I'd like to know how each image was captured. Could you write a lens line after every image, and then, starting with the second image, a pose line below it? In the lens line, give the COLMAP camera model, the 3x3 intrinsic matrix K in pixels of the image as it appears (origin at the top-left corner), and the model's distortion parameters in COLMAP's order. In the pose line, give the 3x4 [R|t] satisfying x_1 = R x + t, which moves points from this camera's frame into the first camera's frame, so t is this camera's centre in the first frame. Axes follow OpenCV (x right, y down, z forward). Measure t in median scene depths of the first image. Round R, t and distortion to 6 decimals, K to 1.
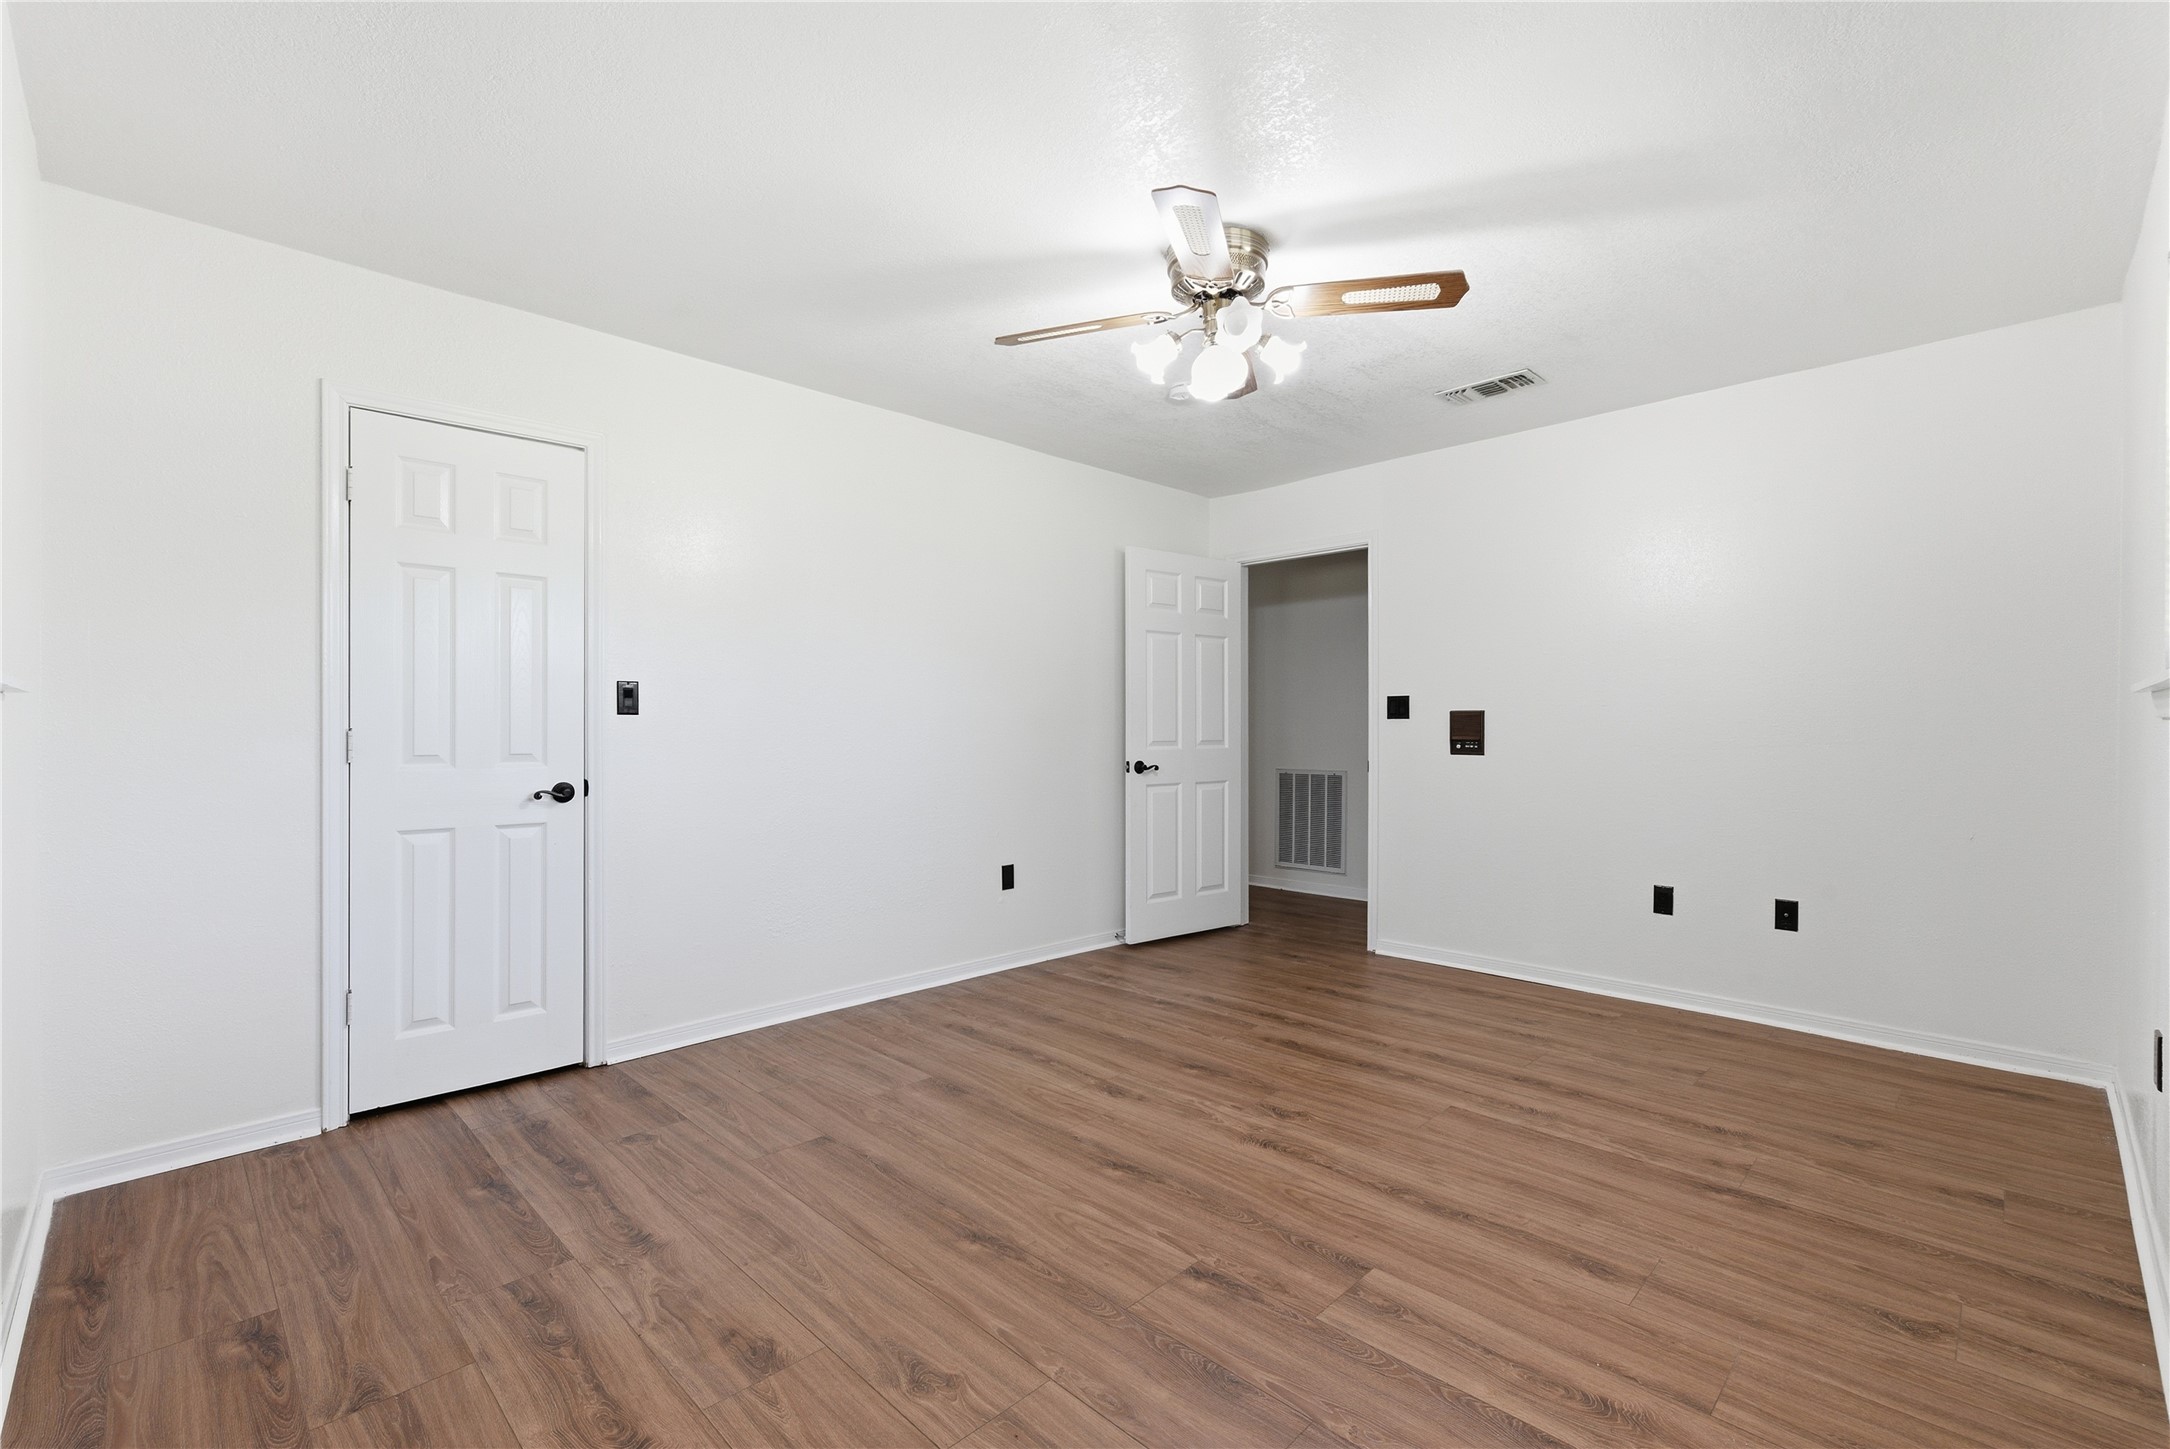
lens RADIAL K [[954.0, 0, 1082.7], [0, 954.0, 732.8], [0, 0, 1]] dist [-0.003400, 0.000197]
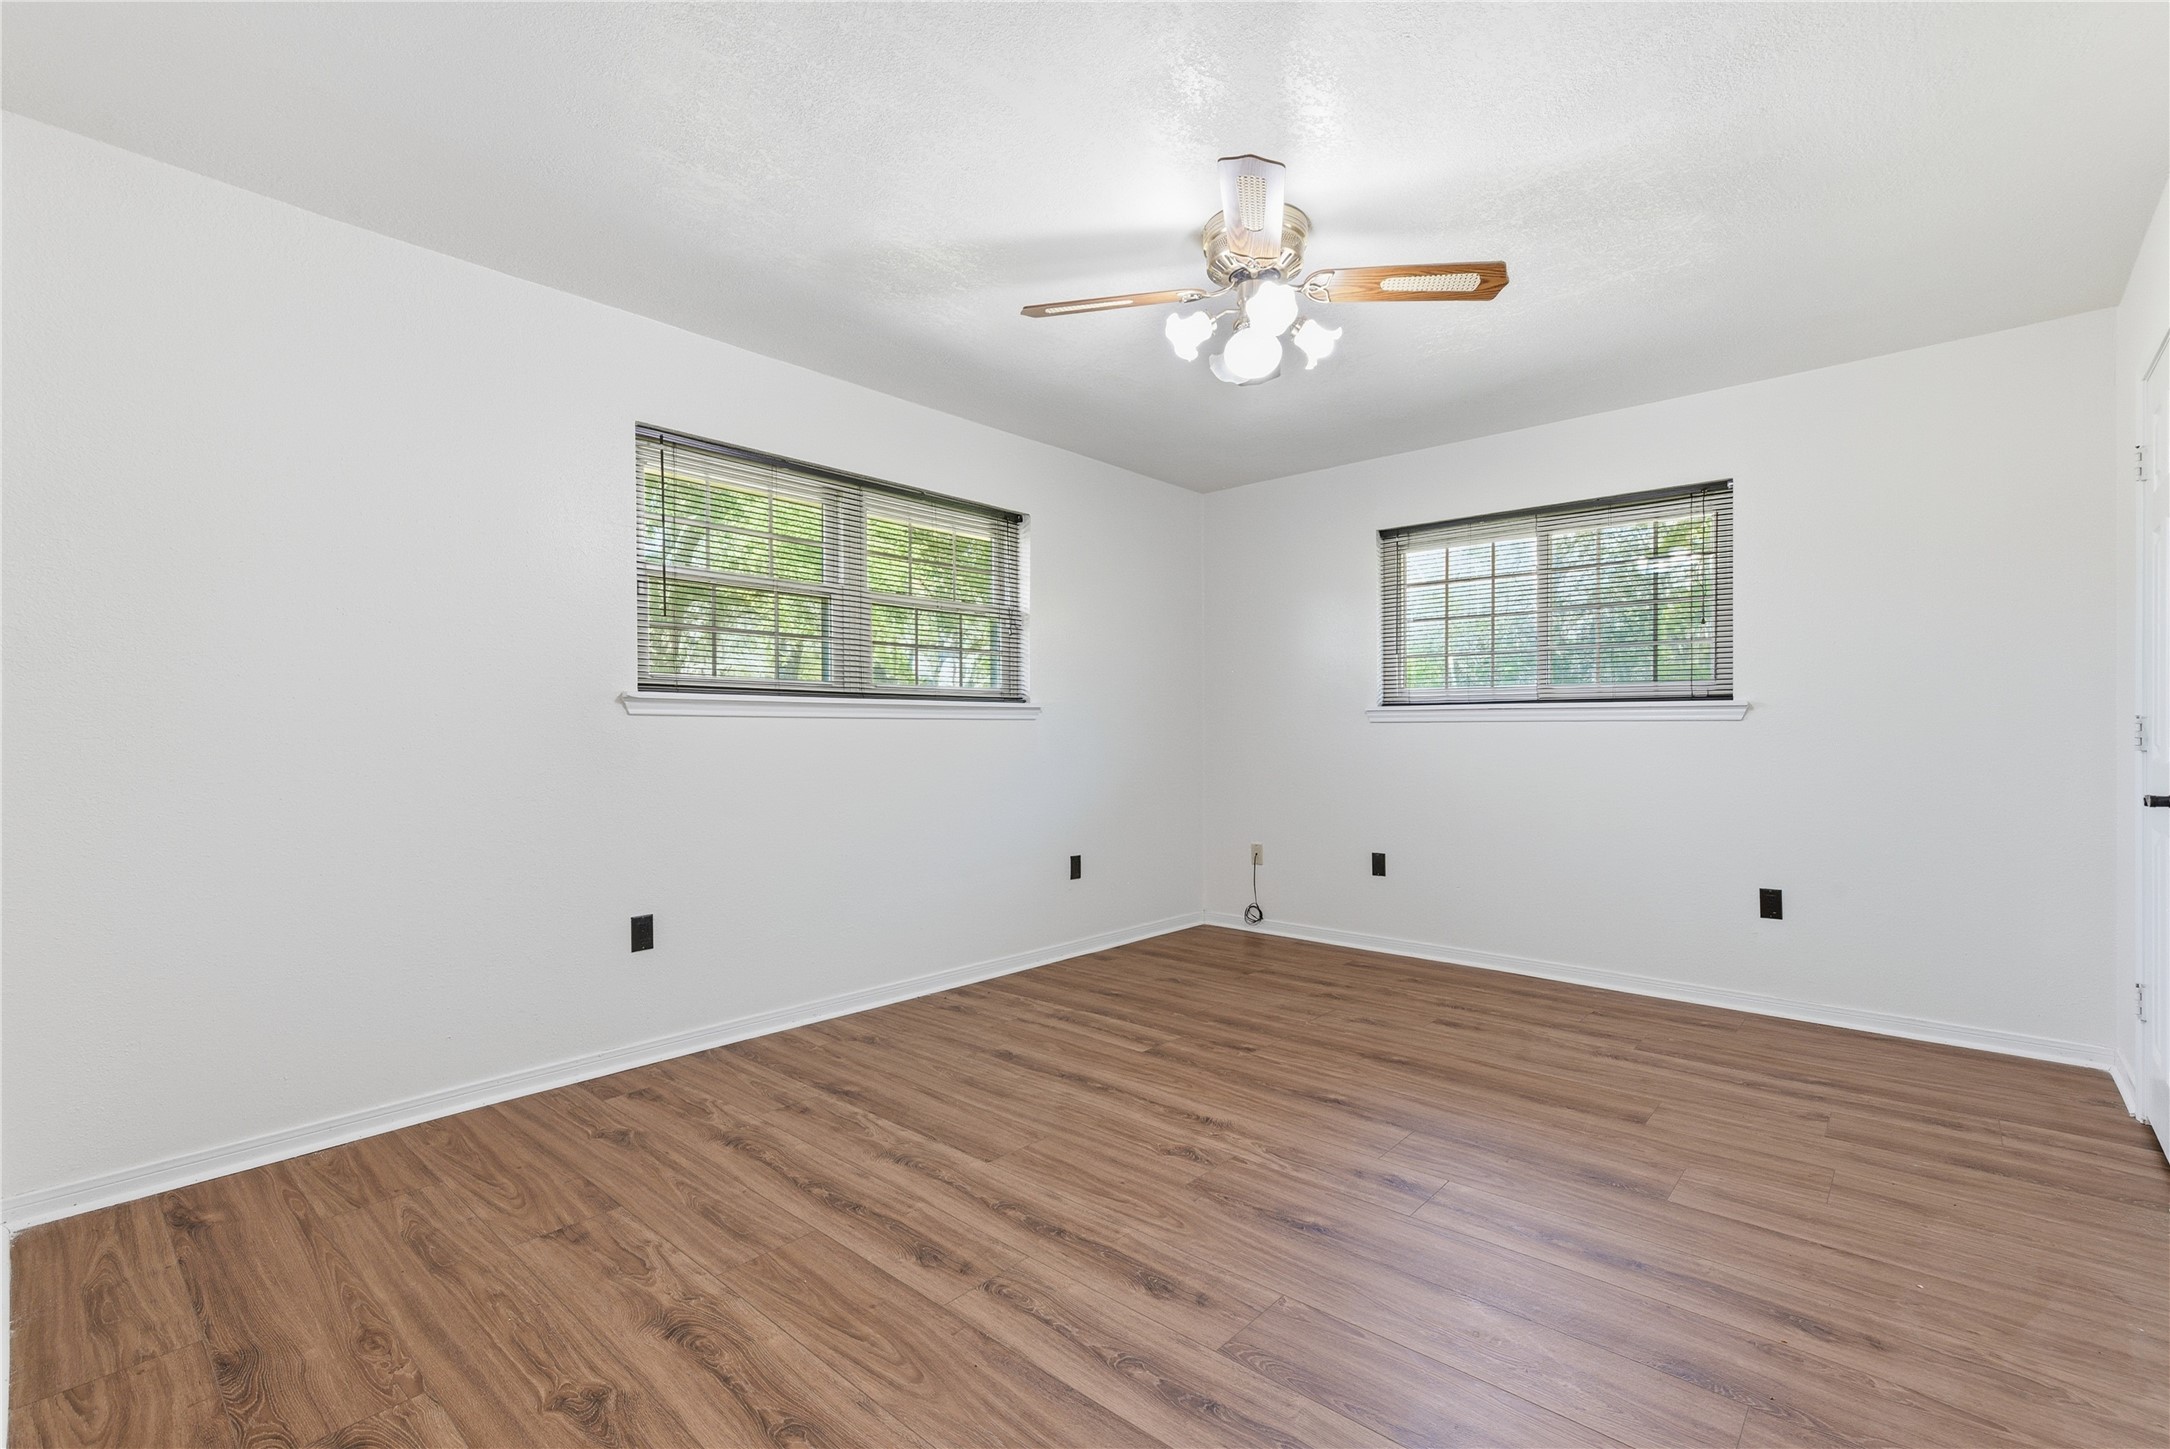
lens RADIAL K [[954.0, 0, 1084.7], [0, 954.0, 726.2], [0, 0, 1]] dist [-0.003400, 0.000197]
pose [[-0.998557, 0.002615, -0.053642, 0.405712], [0.002832, 0.999988, -0.003970, 0.008475], [0.053631, -0.004116, -0.998552, 2.172705]]
